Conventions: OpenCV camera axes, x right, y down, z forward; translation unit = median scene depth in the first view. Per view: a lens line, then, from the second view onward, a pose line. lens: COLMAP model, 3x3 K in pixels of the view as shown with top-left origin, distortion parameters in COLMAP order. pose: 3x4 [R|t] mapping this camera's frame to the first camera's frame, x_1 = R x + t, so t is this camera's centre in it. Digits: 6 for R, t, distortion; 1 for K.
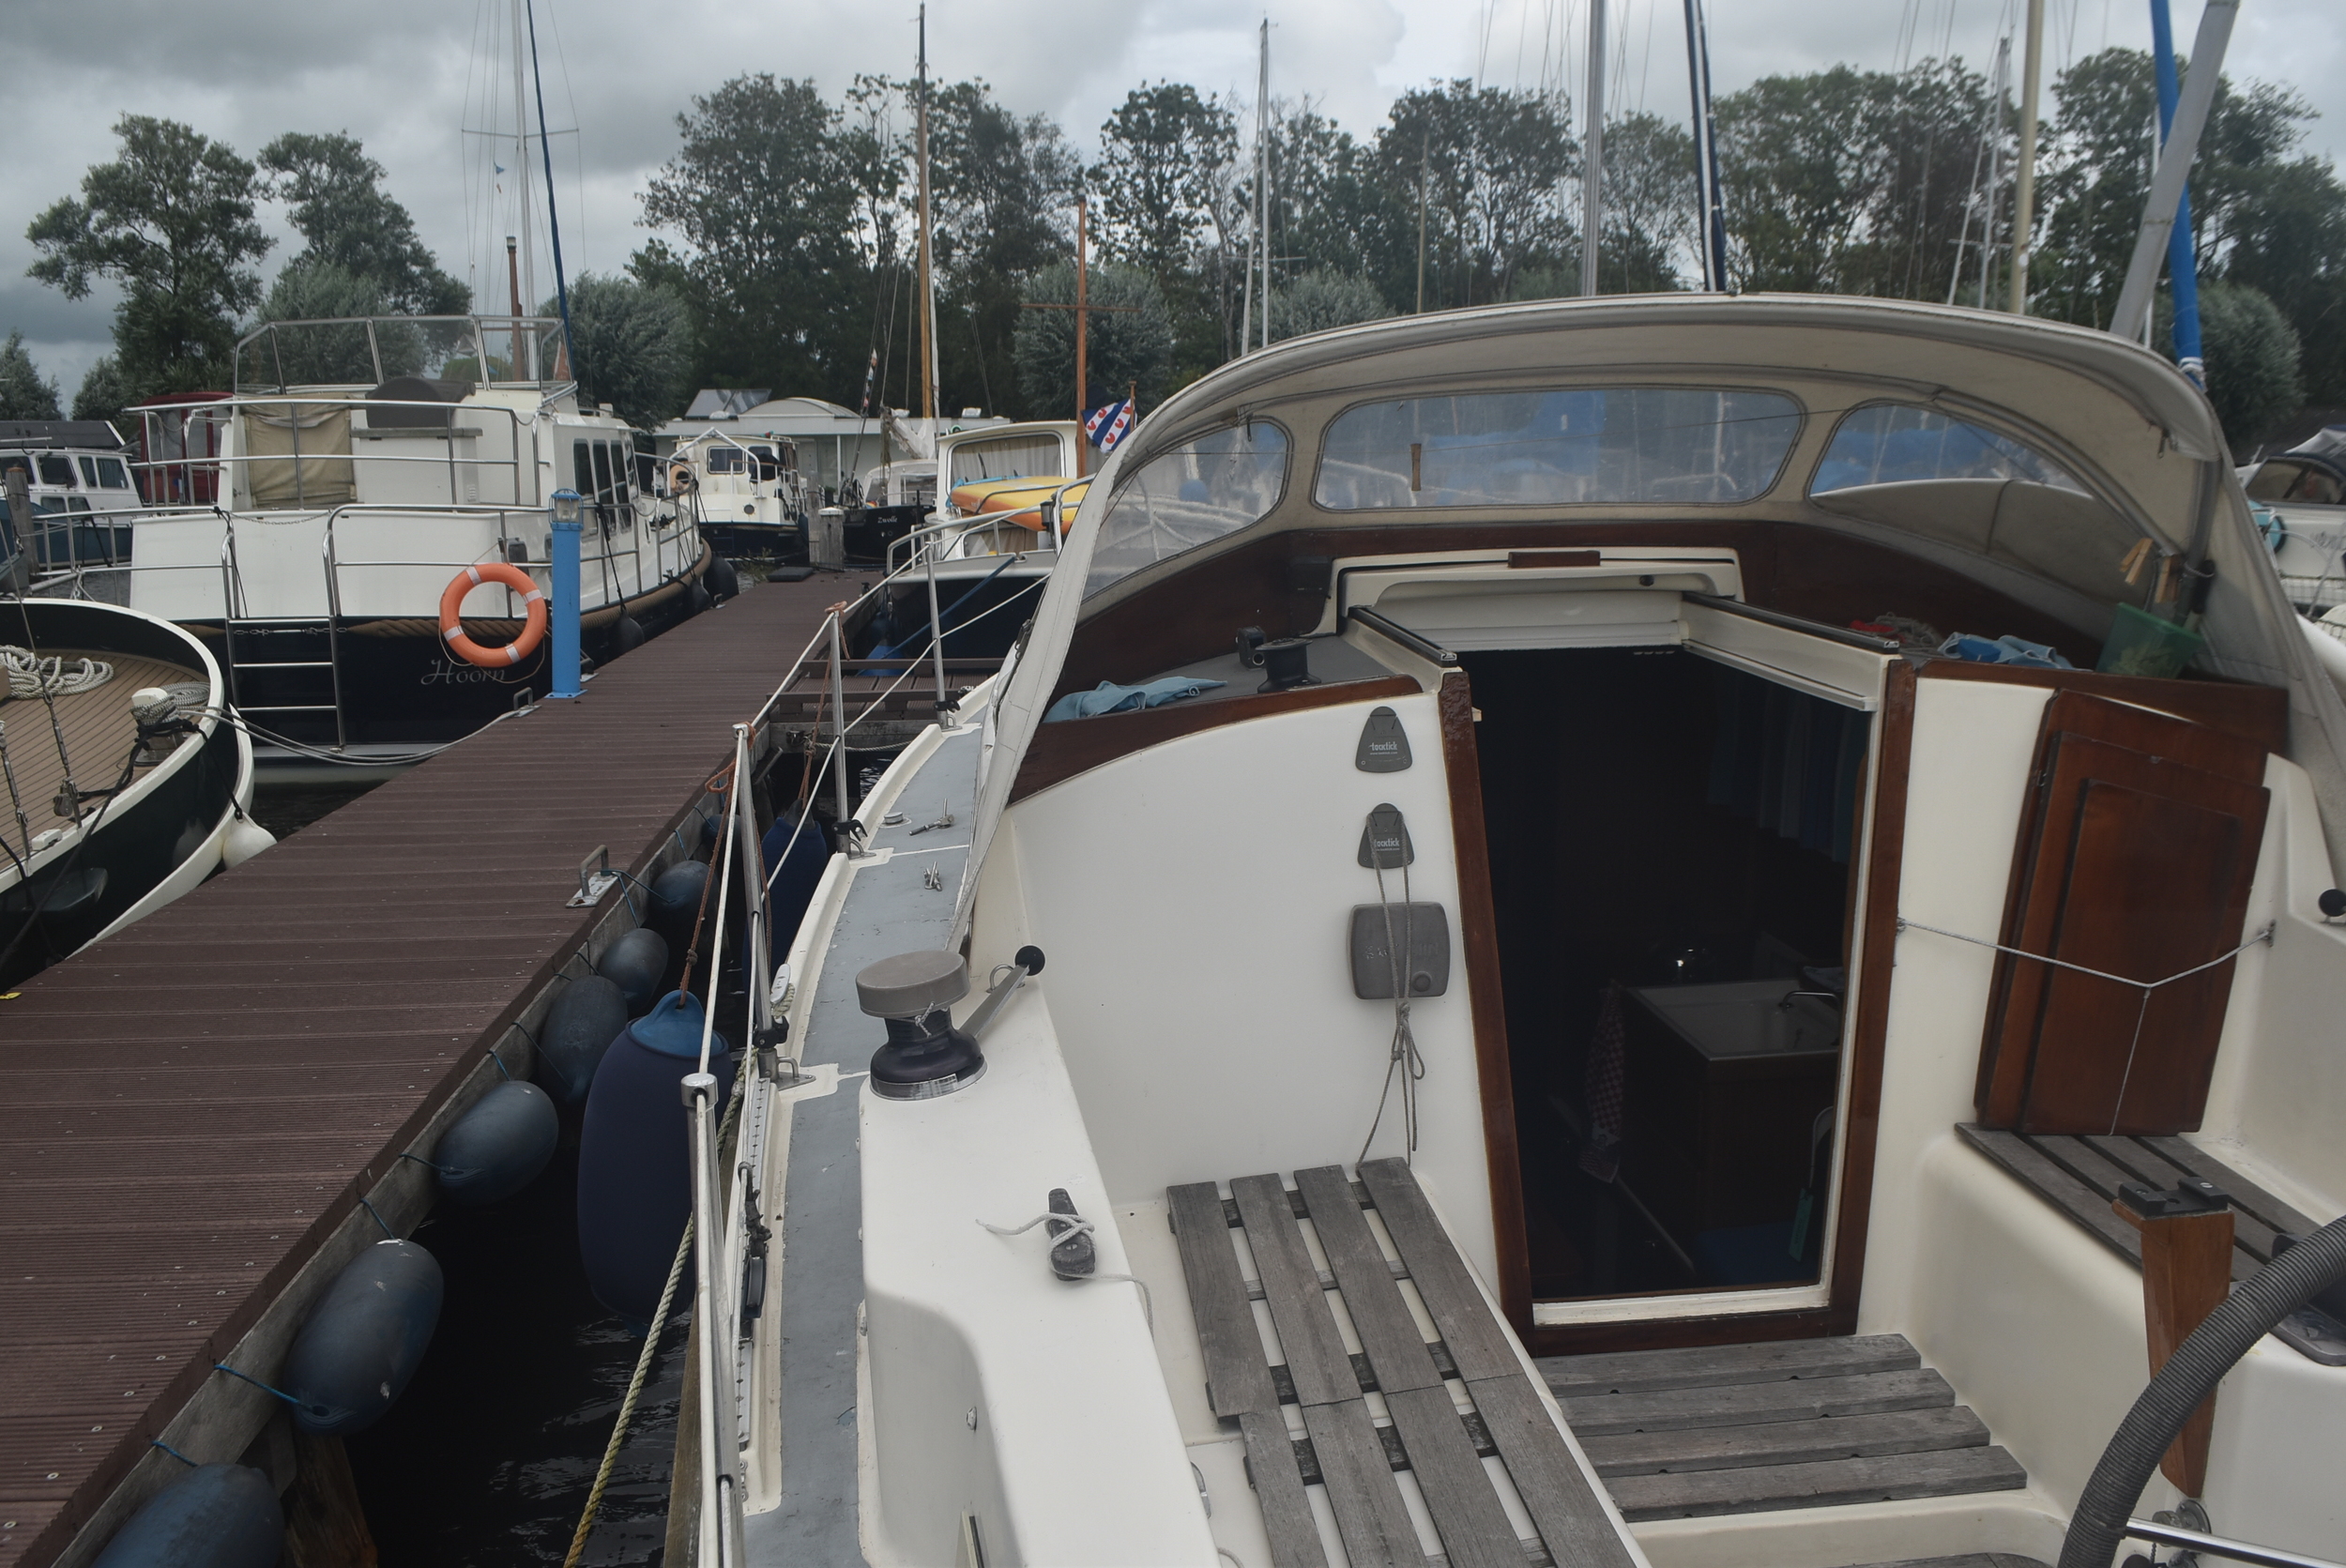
lens RADIAL K [[1833.1, 0, 1173.0], [0, 1833.1, 784.0], [0, 0, 1]] dist [-0.058971, 0.006663]
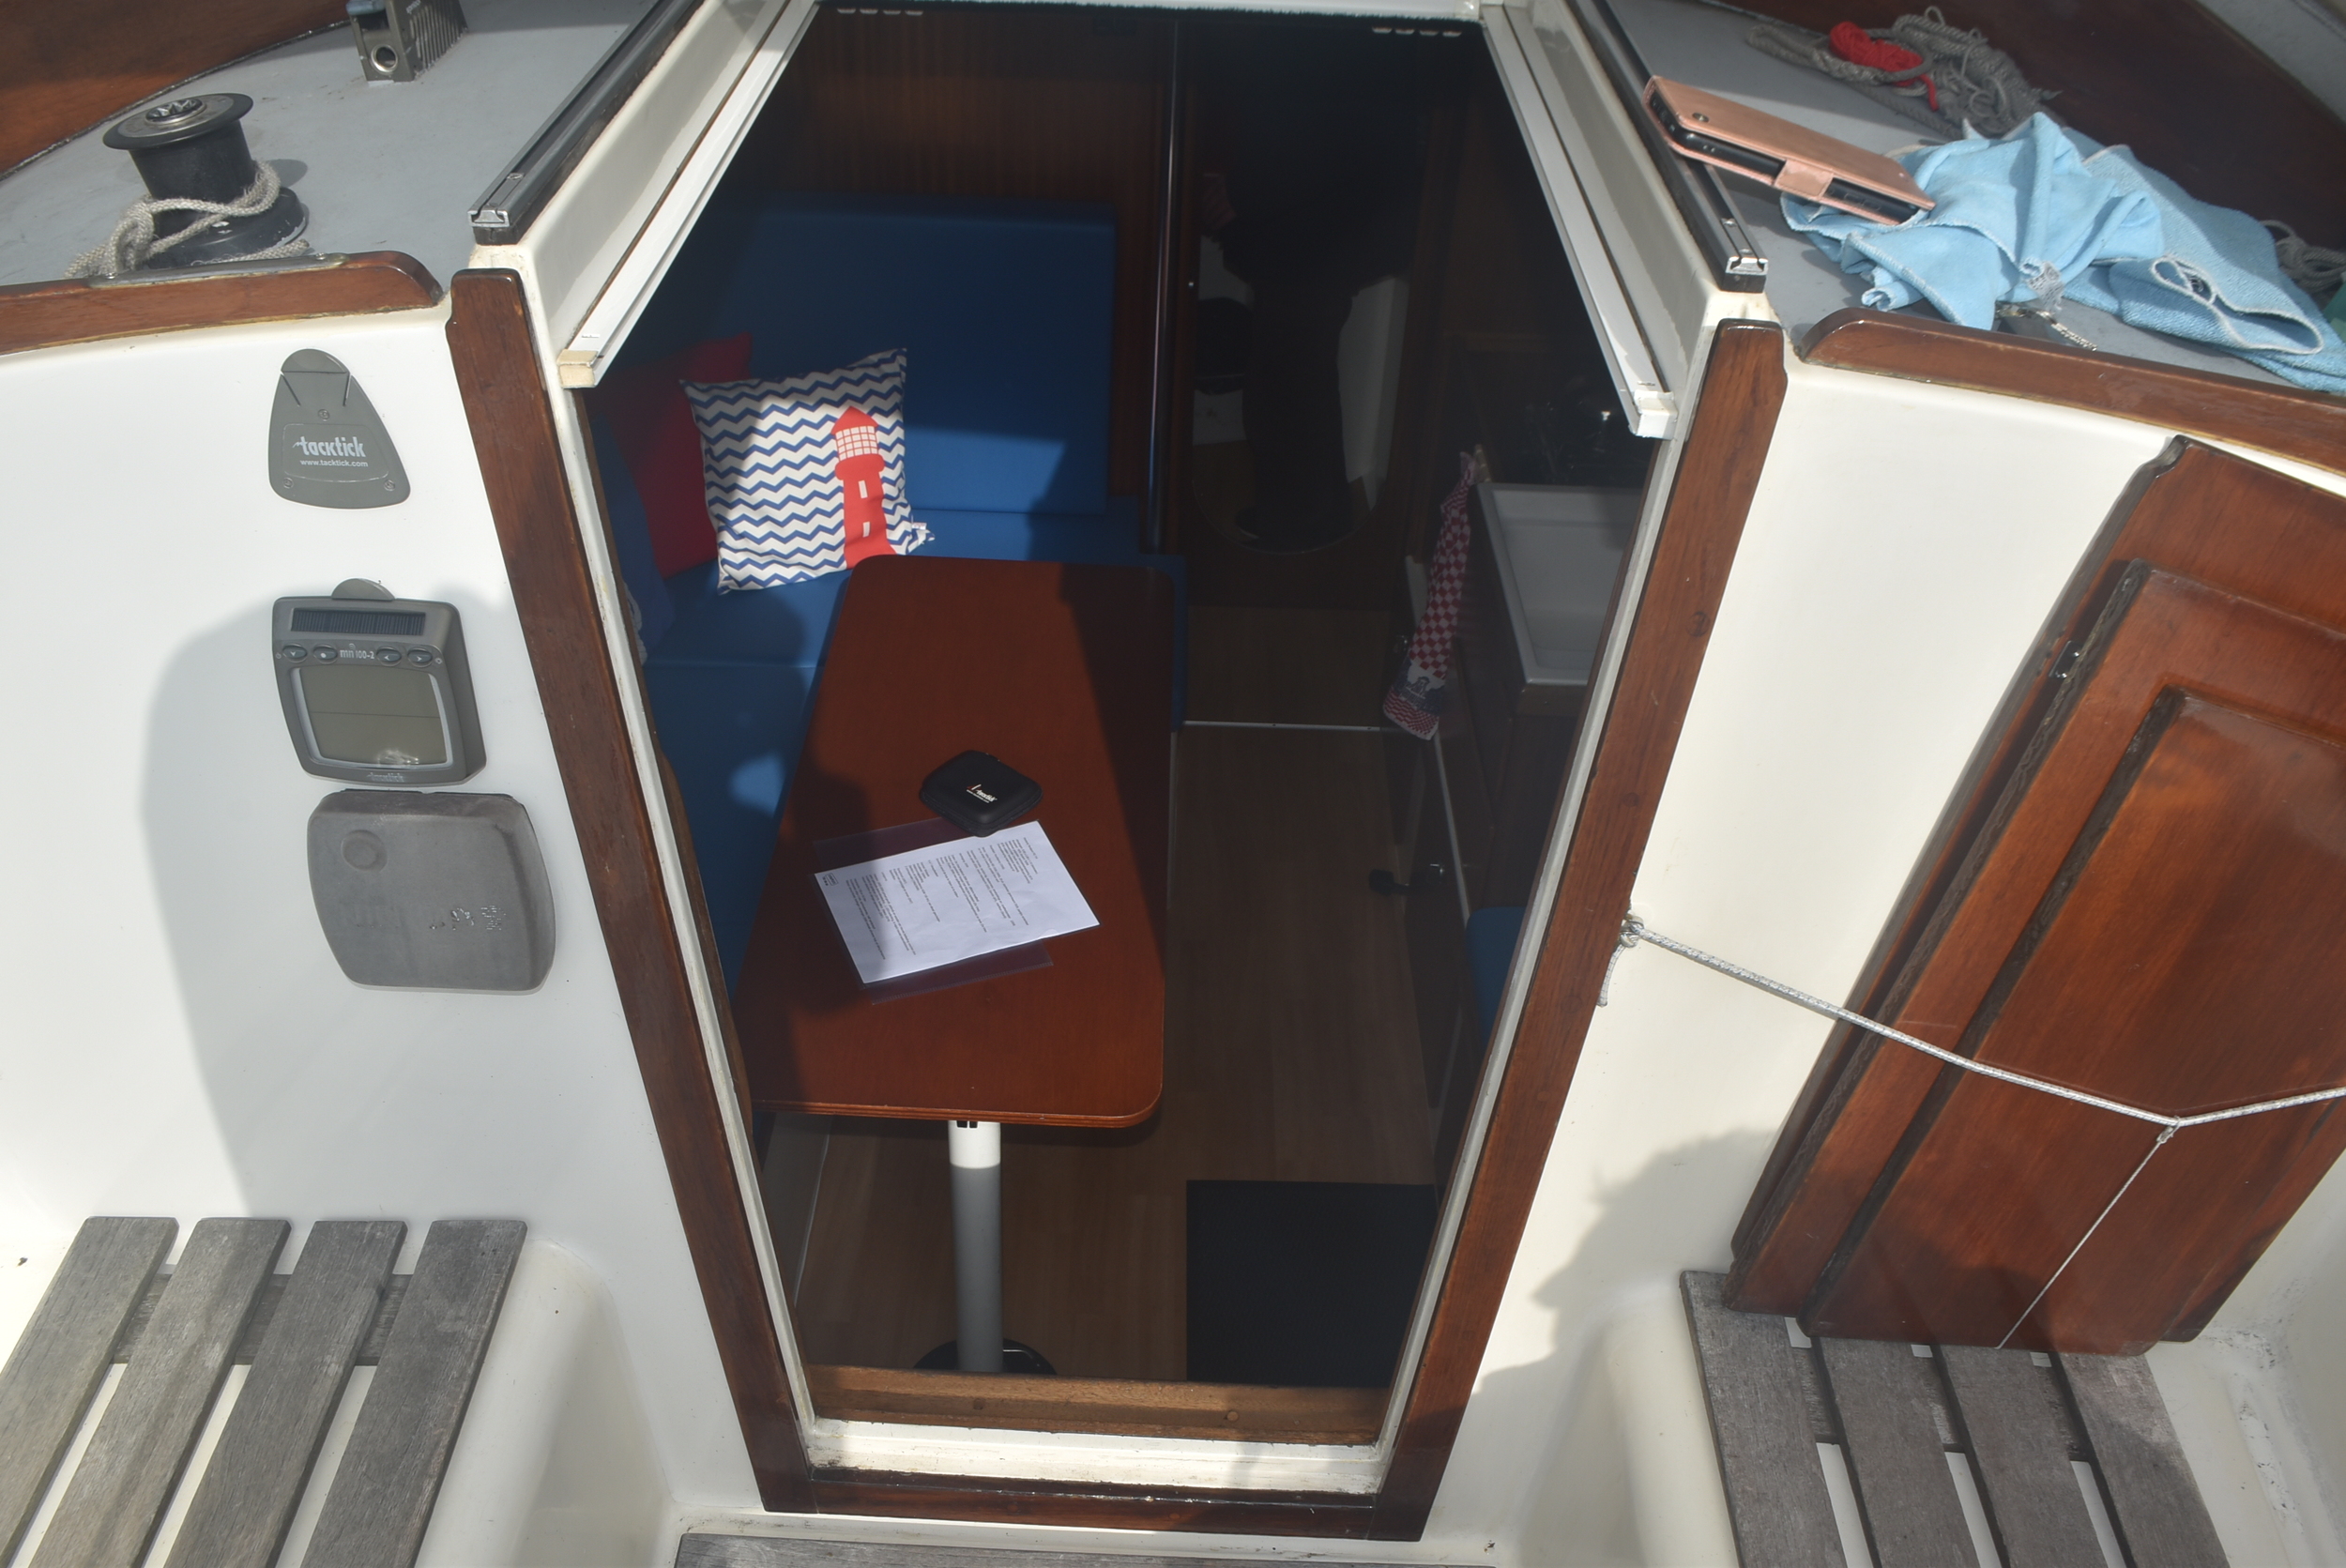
lens RADIAL K [[1858.9, 0, 1126.3], [0, 1858.9, 819.3], [0, 0, 1]] dist [-0.073071, 0.003251]
pose [[0.991763, 0.111083, -0.063773, 0.080938], [-0.068202, 0.879410, 0.471155, -0.037282], [0.108420, -0.462924, 0.879742, 0.162147]]
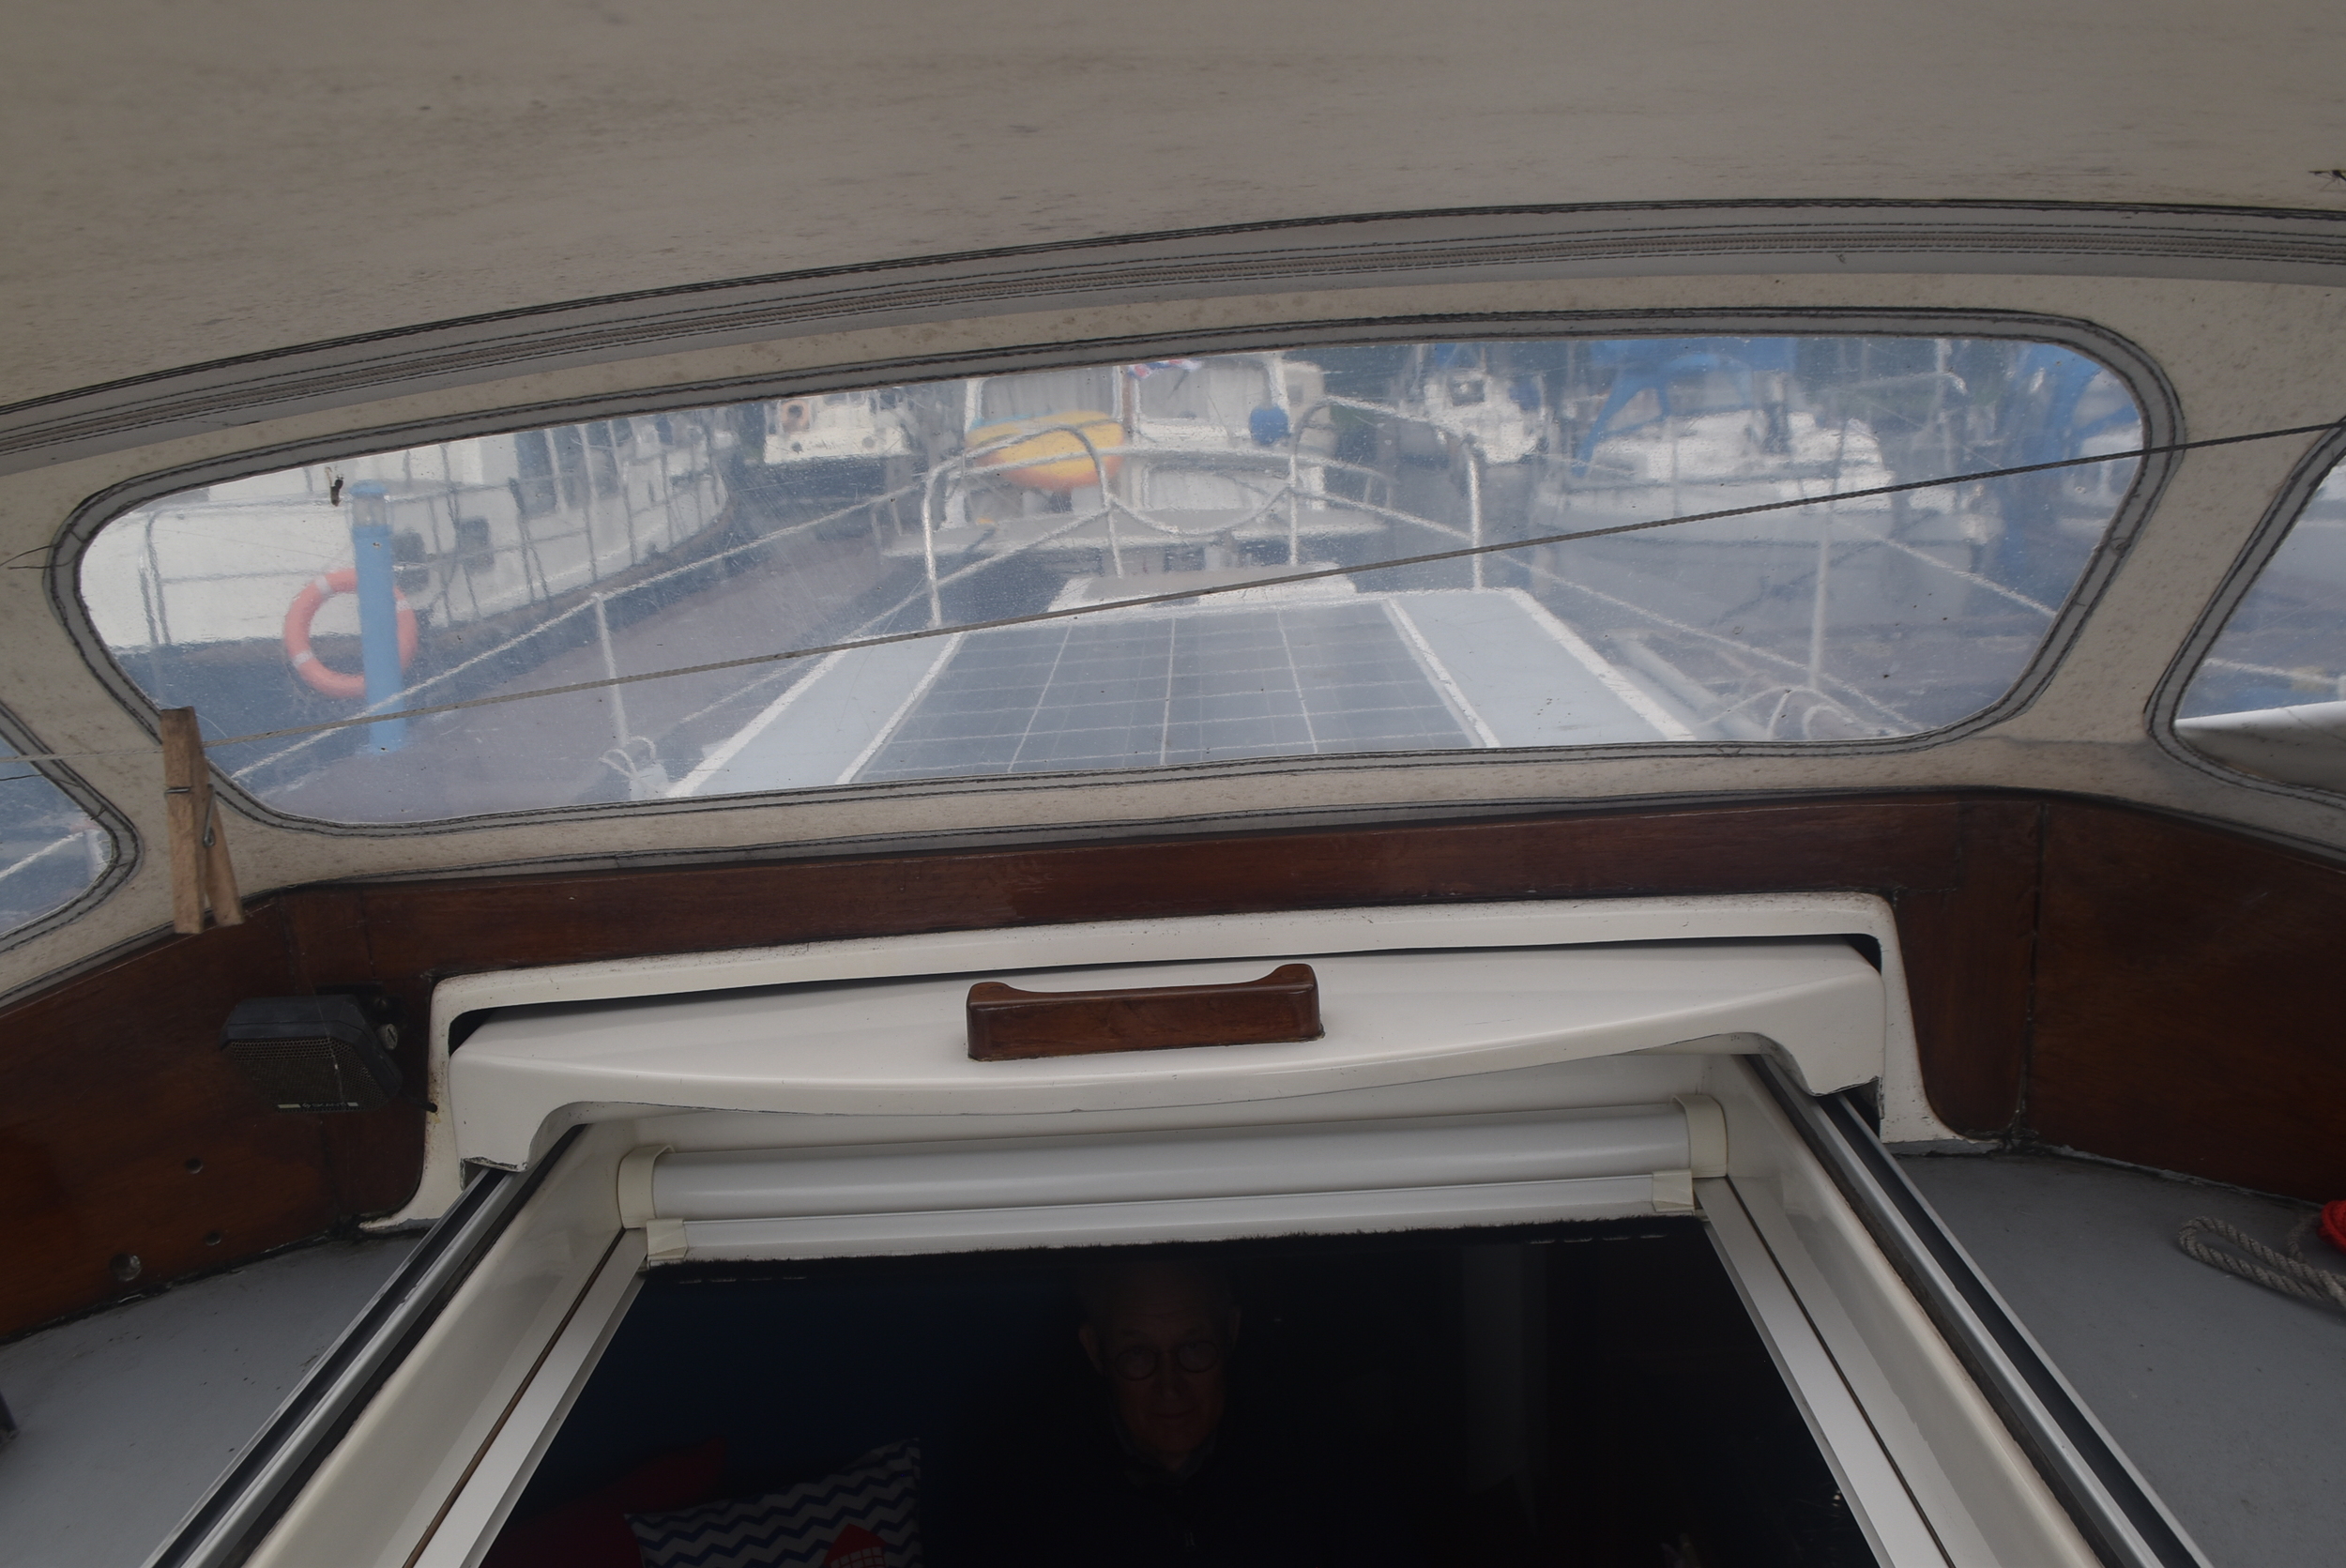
lens RADIAL K [[1858.9, 0, 1126.3], [0, 1858.9, 819.3], [0, 0, 1]] dist [-0.073071, 0.003251]
pose [[0.990603, -0.017407, -0.135657, 0.077070], [0.026333, 0.997584, 0.064286, -0.053157], [0.134211, -0.067254, 0.988668, 0.234626]]
